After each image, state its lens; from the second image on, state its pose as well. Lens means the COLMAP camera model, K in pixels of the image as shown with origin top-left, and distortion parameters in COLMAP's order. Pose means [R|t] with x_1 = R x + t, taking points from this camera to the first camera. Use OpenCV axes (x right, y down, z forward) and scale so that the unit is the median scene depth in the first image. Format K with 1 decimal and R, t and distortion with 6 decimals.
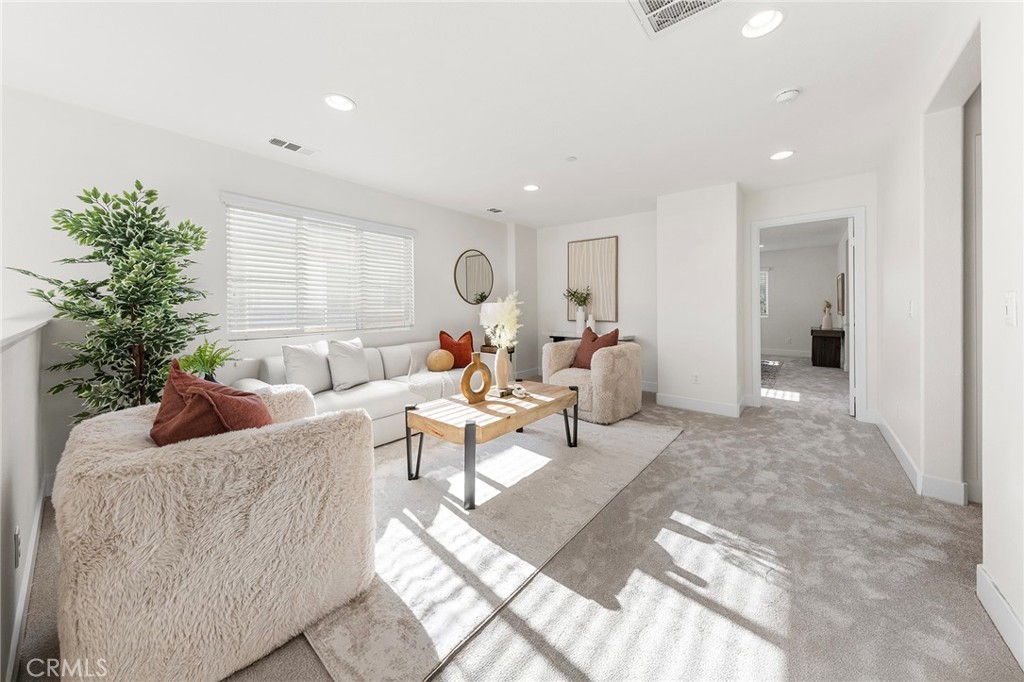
lens RADIAL K [[356.2, 0, 512.5], [0, 356.2, 309.2], [0, 0, 1]] dist [0.009326, 0.000013]
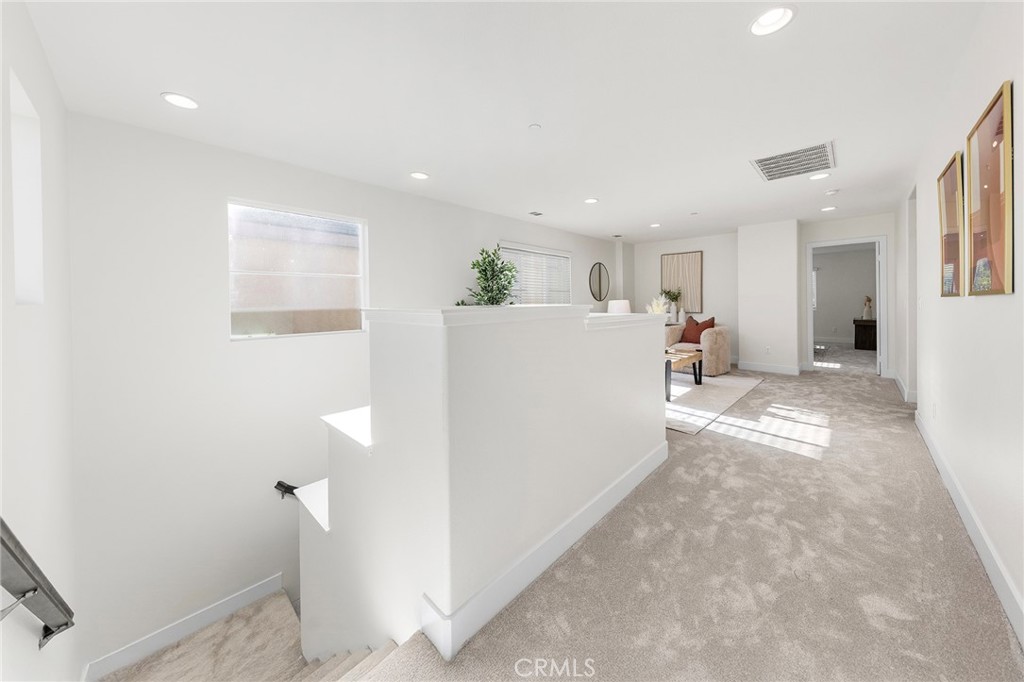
lens RADIAL K [[355.0, 0, 511.5], [0, 355.0, 305.4], [0, 0, 1]] dist [-0.000241, -0.000053]
pose [[0.996530, -0.002871, -0.083191, -0.431375], [0.003248, 0.999985, 0.004396, -0.003329], [0.083177, -0.004651, 0.996524, -0.569106]]
